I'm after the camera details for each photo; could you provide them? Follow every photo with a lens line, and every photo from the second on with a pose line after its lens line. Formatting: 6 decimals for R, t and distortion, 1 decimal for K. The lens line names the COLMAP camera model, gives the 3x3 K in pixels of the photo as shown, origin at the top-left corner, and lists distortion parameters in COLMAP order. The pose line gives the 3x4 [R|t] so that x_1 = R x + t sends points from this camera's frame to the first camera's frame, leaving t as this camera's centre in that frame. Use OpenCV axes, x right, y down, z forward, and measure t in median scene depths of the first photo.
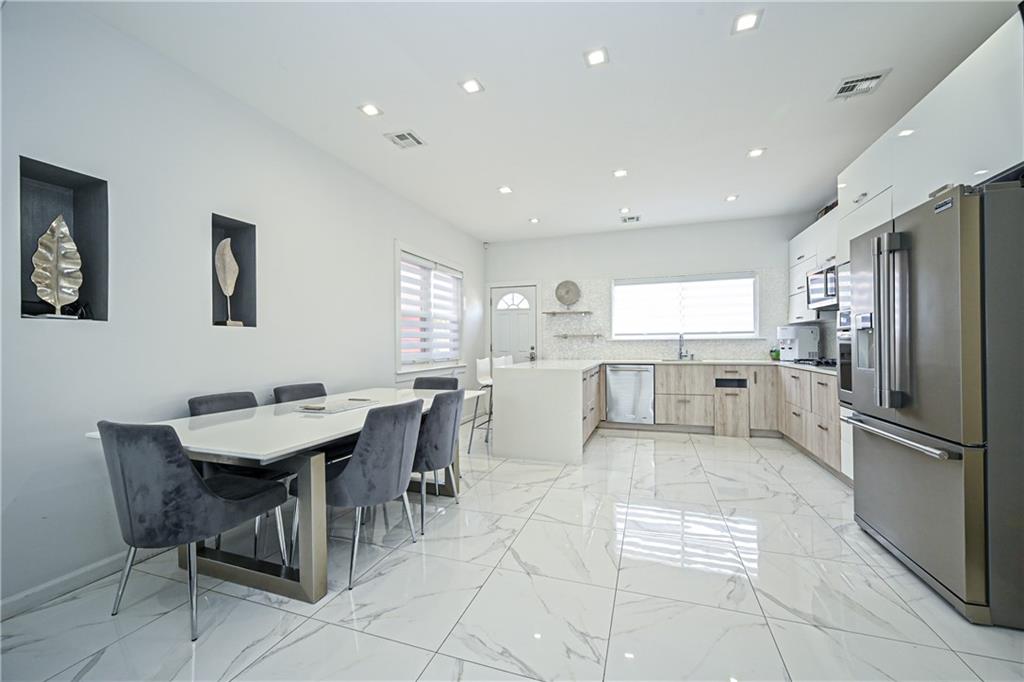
lens RADIAL K [[402.0, 0, 512.0], [0, 402.0, 341.0], [0, 0, 1]] dist [-0.001757, 0.000285]
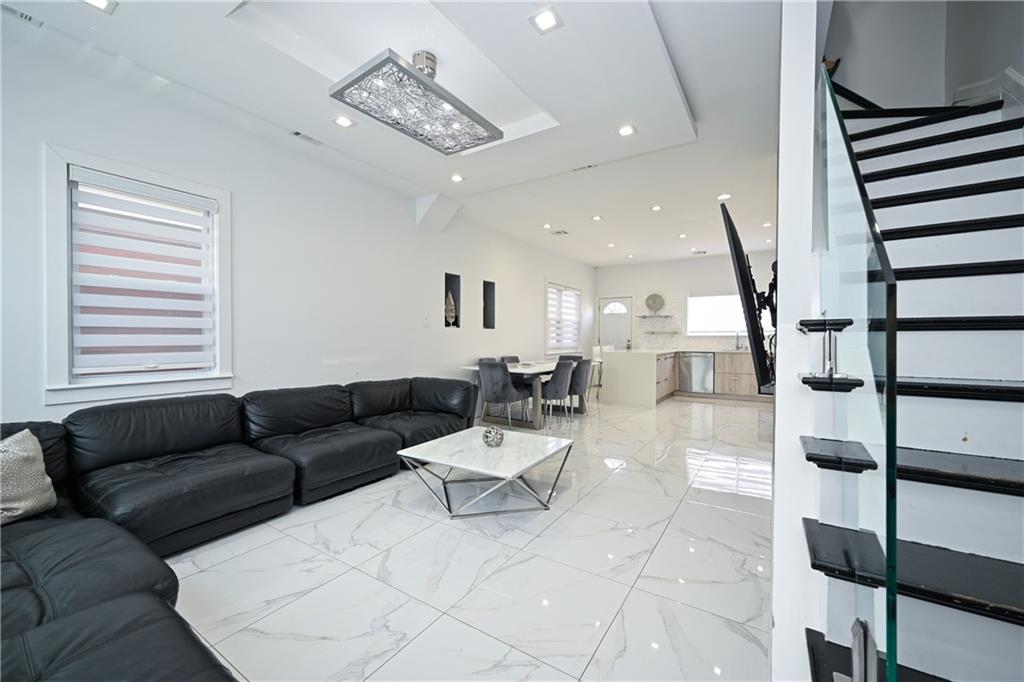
lens RADIAL K [[402.0, 0, 512.0], [0, 402.0, 341.0], [0, 0, 1]] dist [-0.001757, 0.000285]
pose [[0.969676, 0.012850, -0.244056, -0.003523], [-0.008801, 0.999805, 0.017673, -0.004012], [0.244235, -0.014989, 0.969600, -0.614977]]
